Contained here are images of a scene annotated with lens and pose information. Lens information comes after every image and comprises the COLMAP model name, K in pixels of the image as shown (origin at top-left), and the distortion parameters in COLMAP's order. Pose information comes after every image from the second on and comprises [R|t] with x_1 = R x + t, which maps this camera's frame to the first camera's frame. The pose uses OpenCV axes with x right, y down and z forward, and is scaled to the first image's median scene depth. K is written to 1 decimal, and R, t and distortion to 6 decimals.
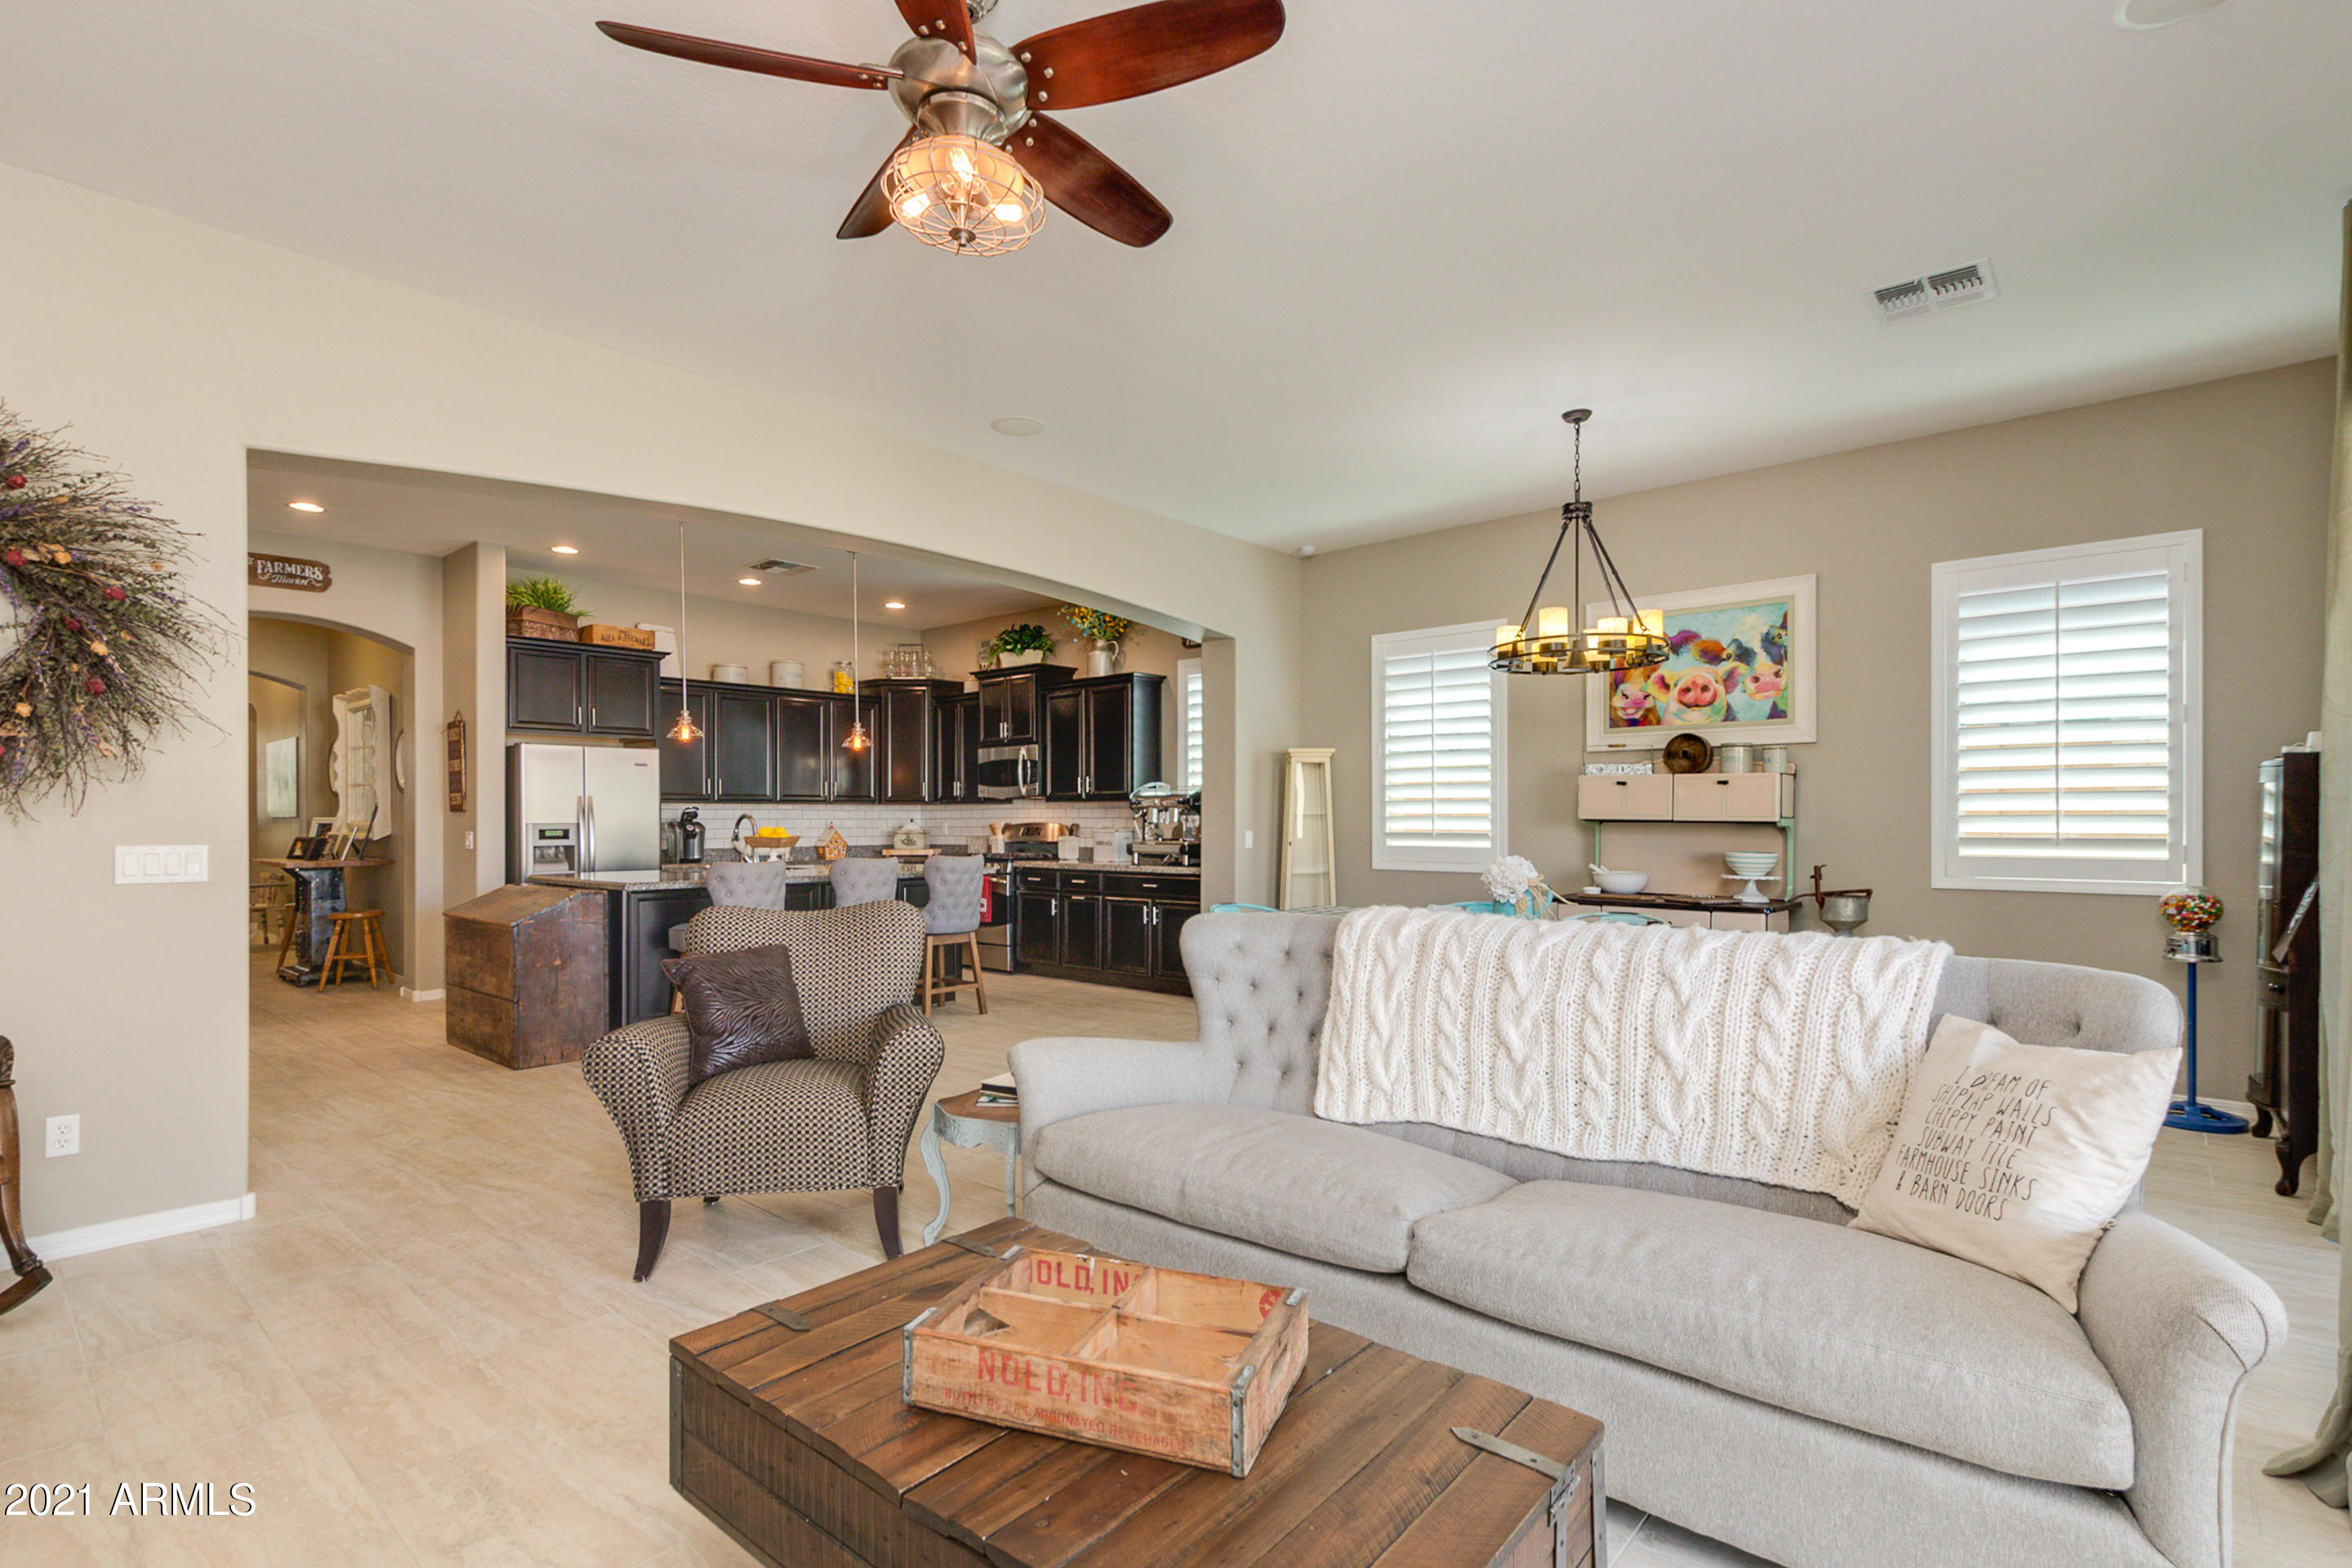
lens RADIAL K [[1124.7, 0, 1195.0], [0, 1124.7, 793.4], [0, 0, 1]] dist [0.002979, -0.000104]
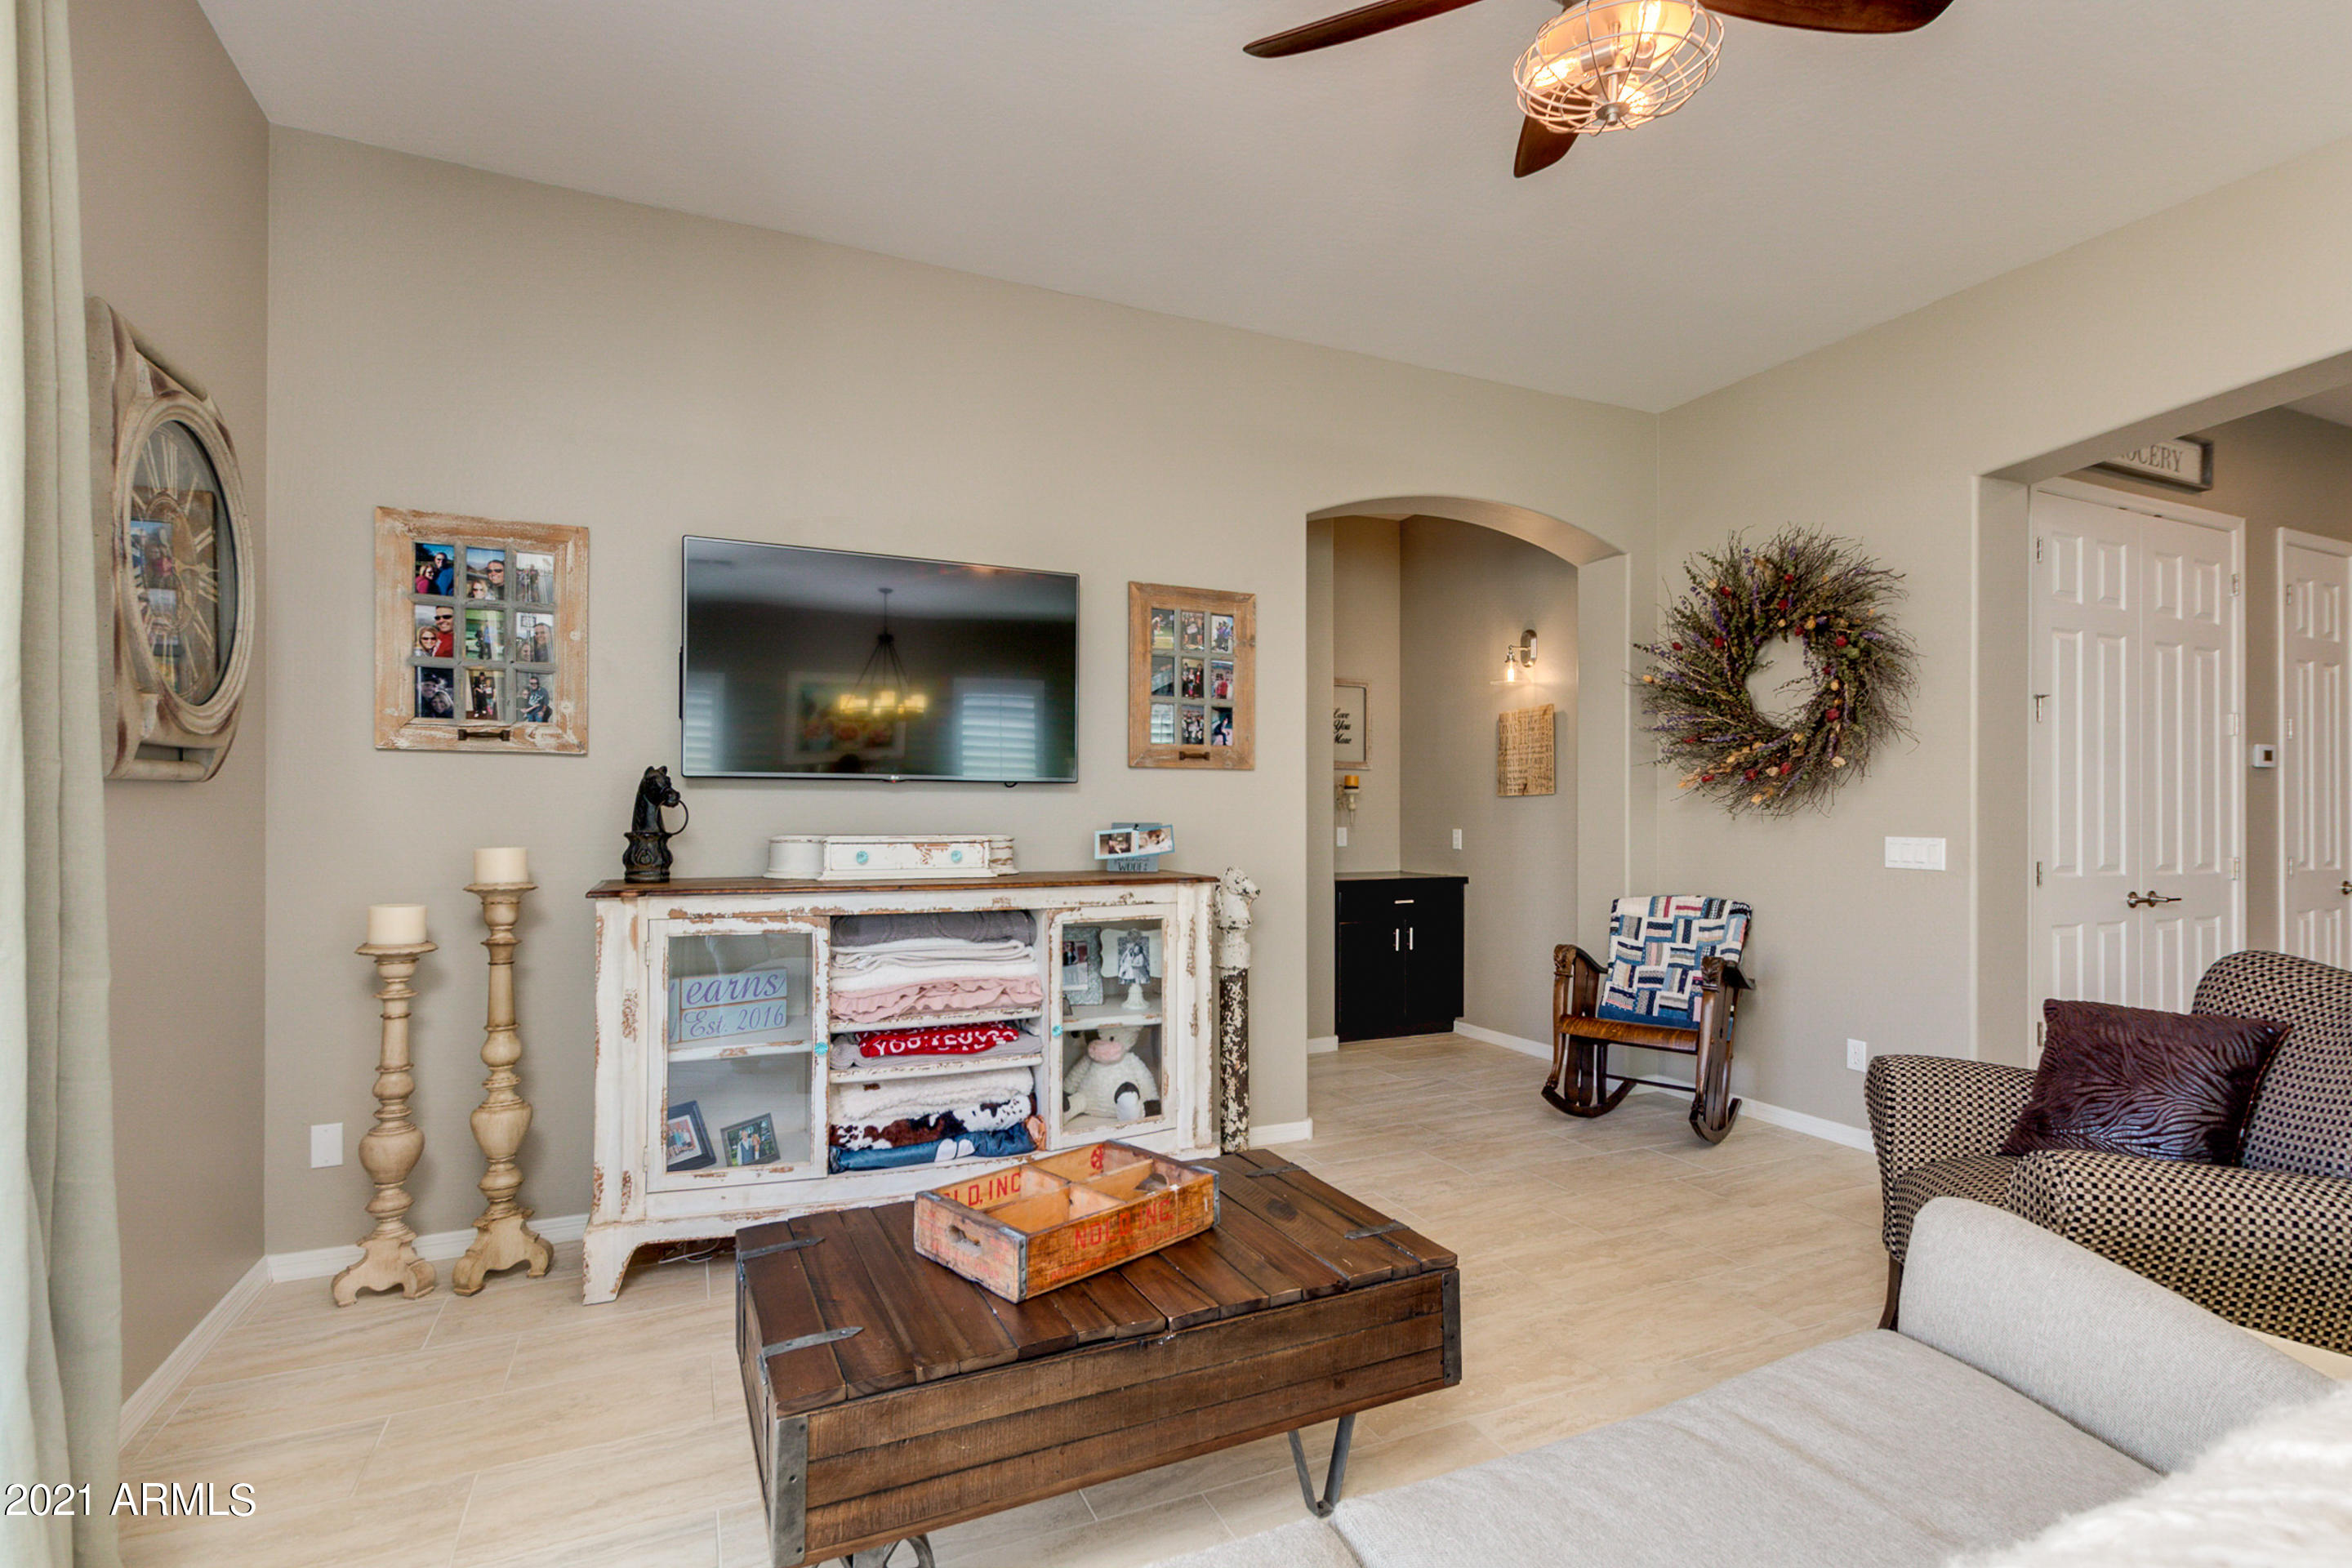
lens RADIAL K [[1163.0, 0, 1171.0], [0, 1163.0, 809.4], [0, 0, 1]] dist [0.001792, 0.000106]
pose [[-0.446510, 0.000700, -0.894778, 0.213861], [0.017556, 0.999814, -0.007979, 0.004806], [0.894606, -0.019271, -0.446439, 0.333974]]
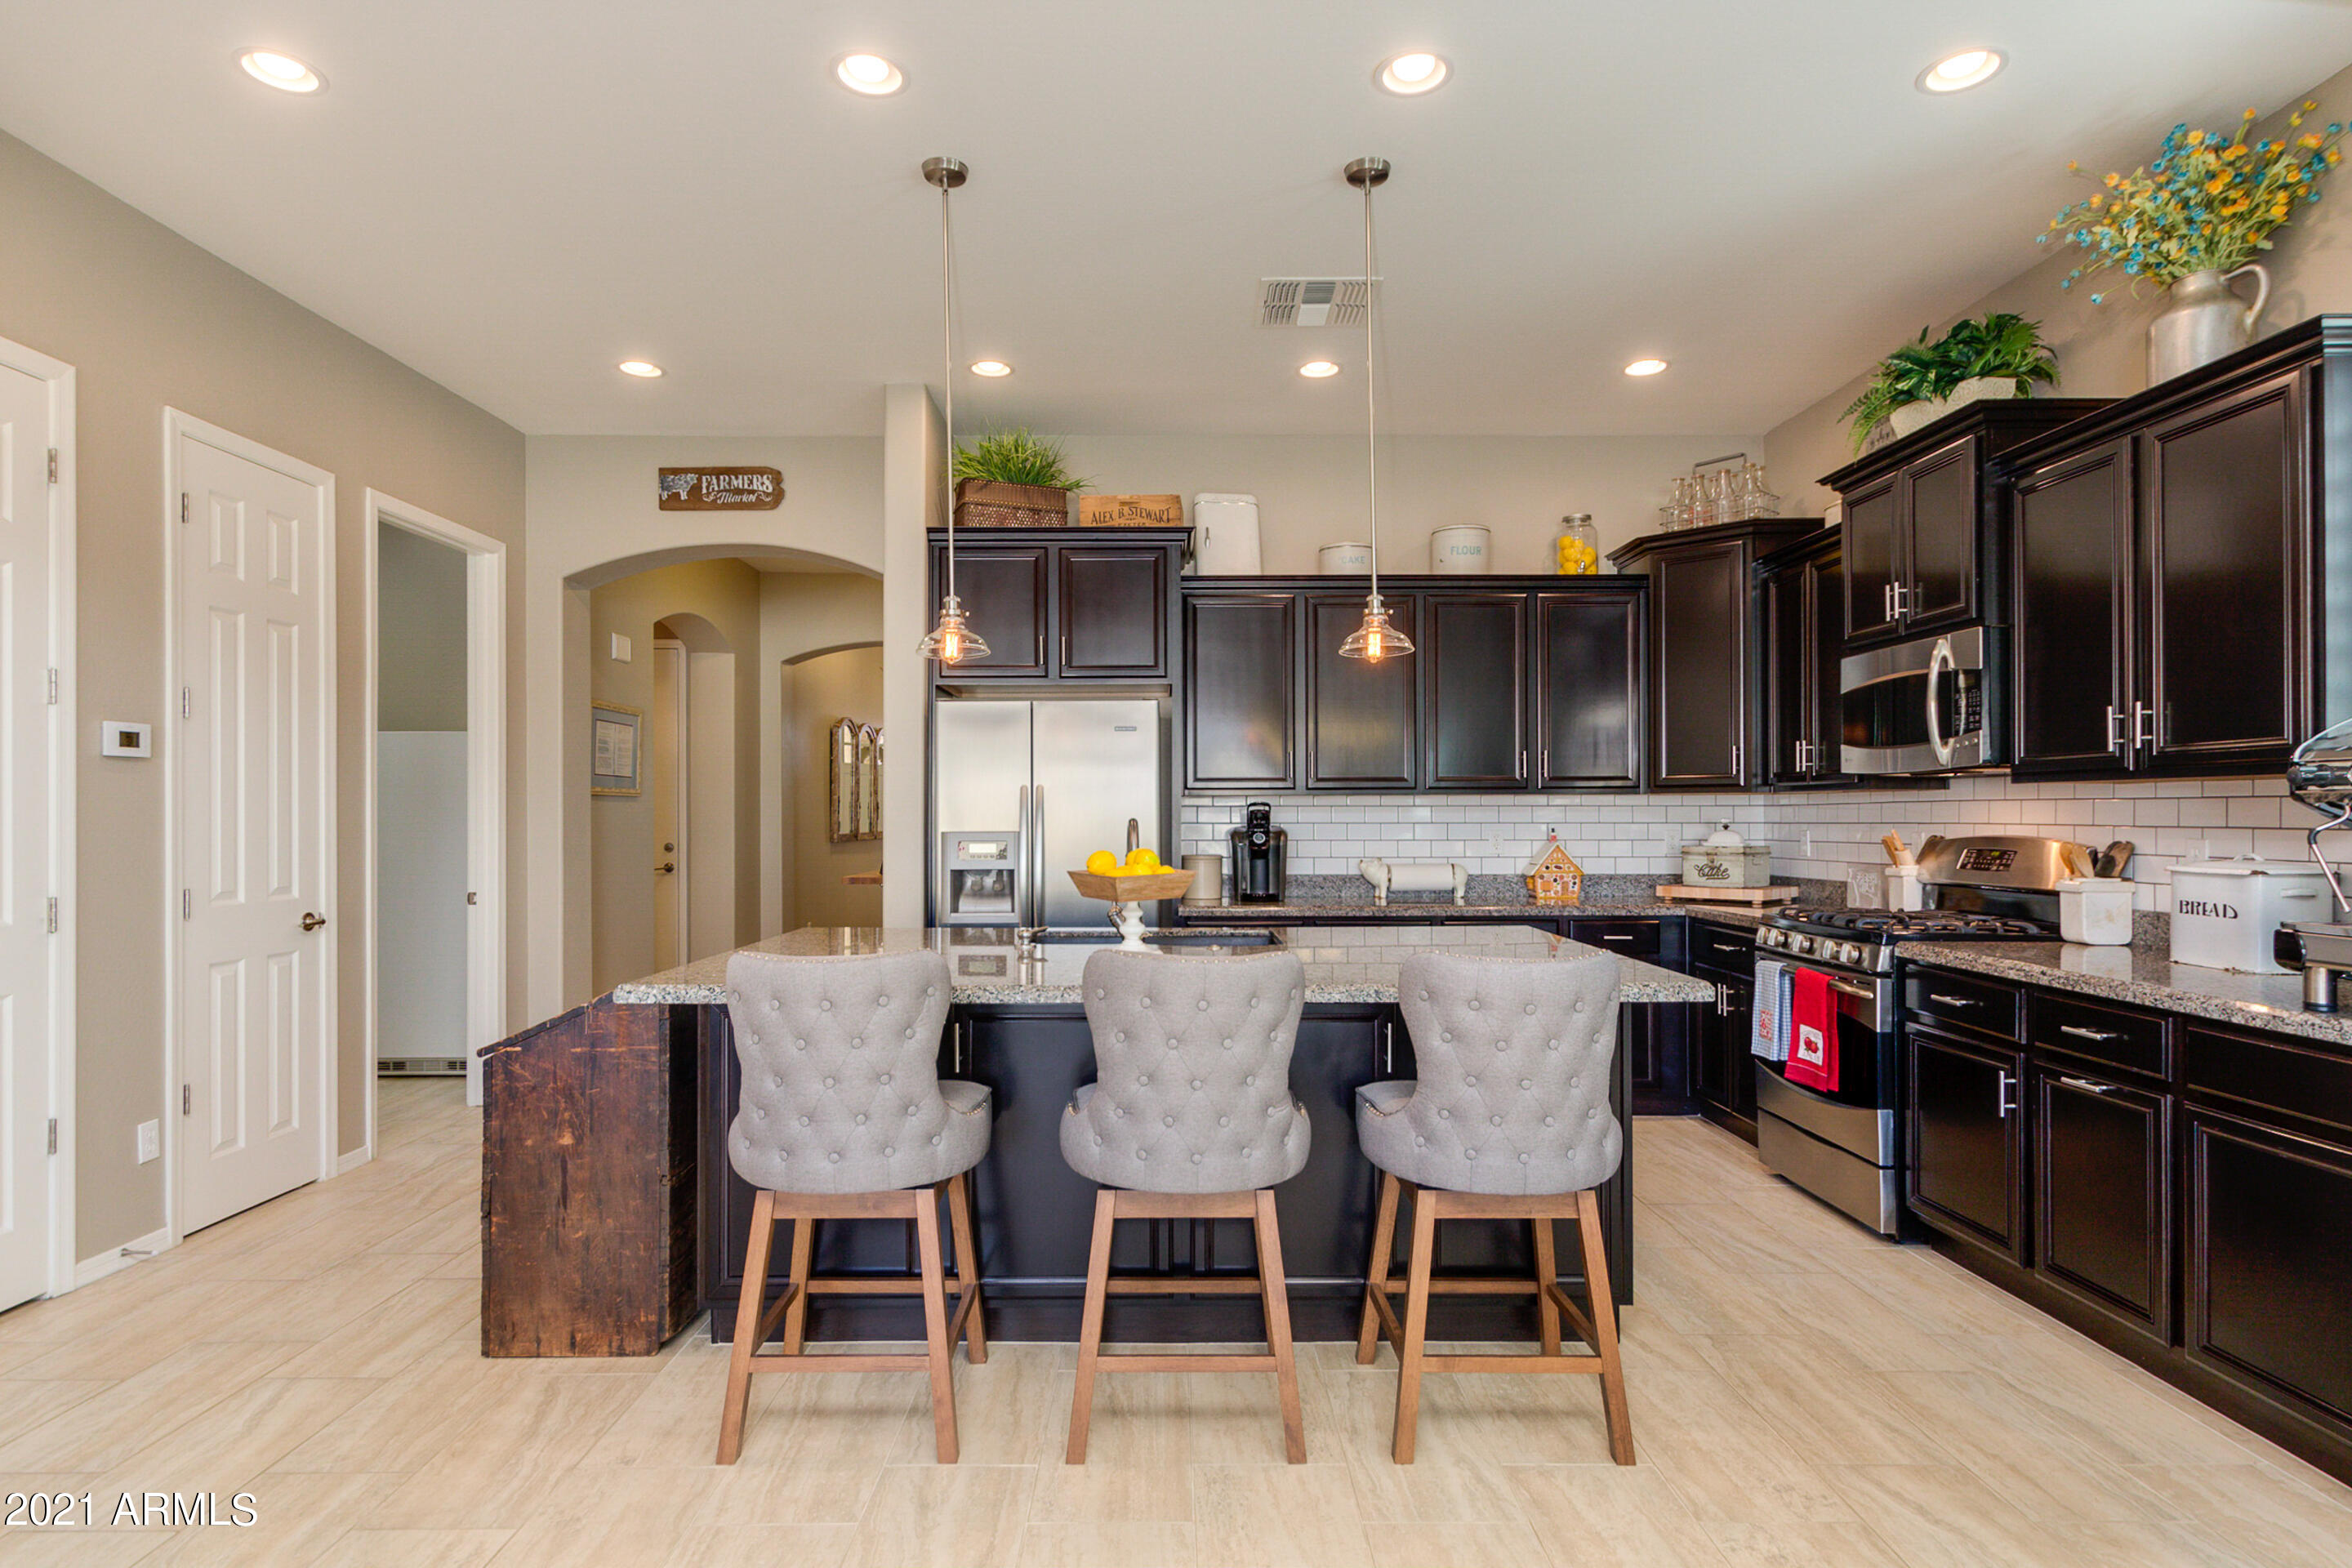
lens RADIAL K [[1234.4, 0, 1164.9], [0, 1234.4, 809.1], [0, 0, 1]] dist [0.001403, -0.000492]
pose [[0.651606, -0.002257, -0.758555, -0.009045], [0.017701, 0.999769, 0.012231, 0.007021], [0.758351, -0.021398, 0.651495, 0.551934]]
